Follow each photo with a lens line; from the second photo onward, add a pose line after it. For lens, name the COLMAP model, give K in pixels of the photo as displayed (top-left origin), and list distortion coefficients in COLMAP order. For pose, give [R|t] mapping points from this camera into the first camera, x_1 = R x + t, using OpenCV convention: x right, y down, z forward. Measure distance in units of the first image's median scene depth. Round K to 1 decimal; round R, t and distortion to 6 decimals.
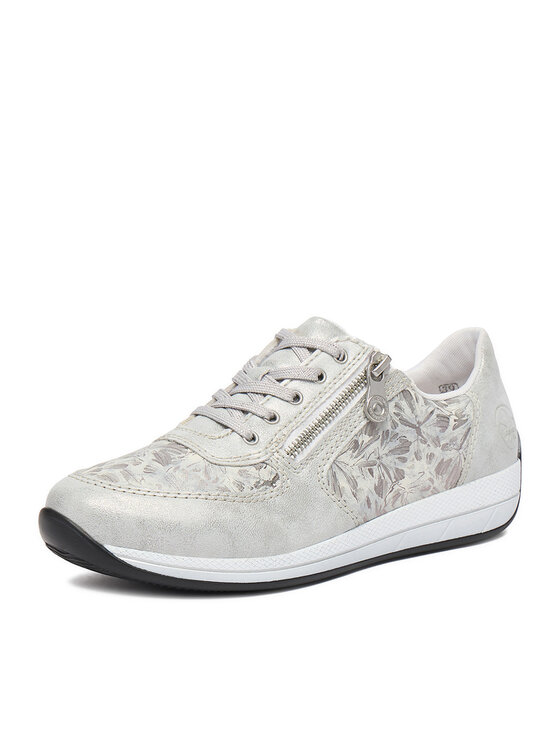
lens RADIAL K [[2224.0, 0, 280.3], [0, 2224.0, 370.8], [0, 0, 1]] dist [1.092213, 0.000000]
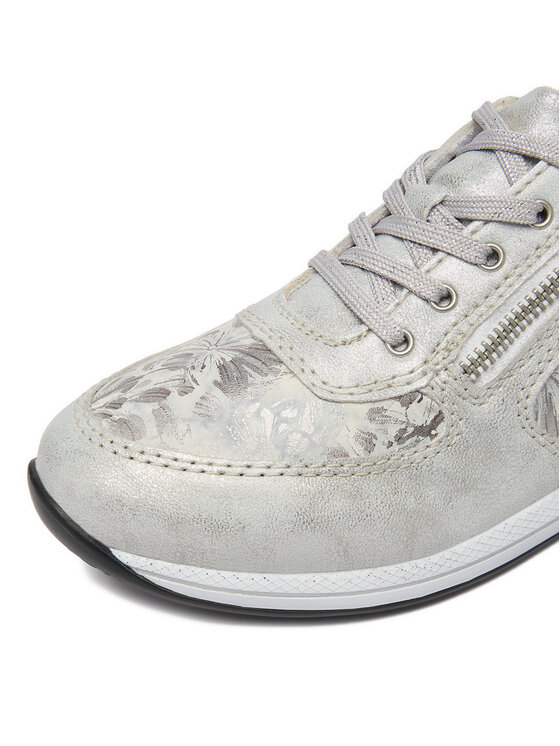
lens RADIAL K [[1239.7, 0, 280.8], [0, 1239.7, 373.2], [0, 0, 1]] dist [-0.128497, 0.000000]
pose [[0.972438, 0.096479, -0.212263, 0.023475], [0.006715, 0.898407, 0.439113, -0.094616], [0.233064, -0.428435, 0.872998, 0.707700]]
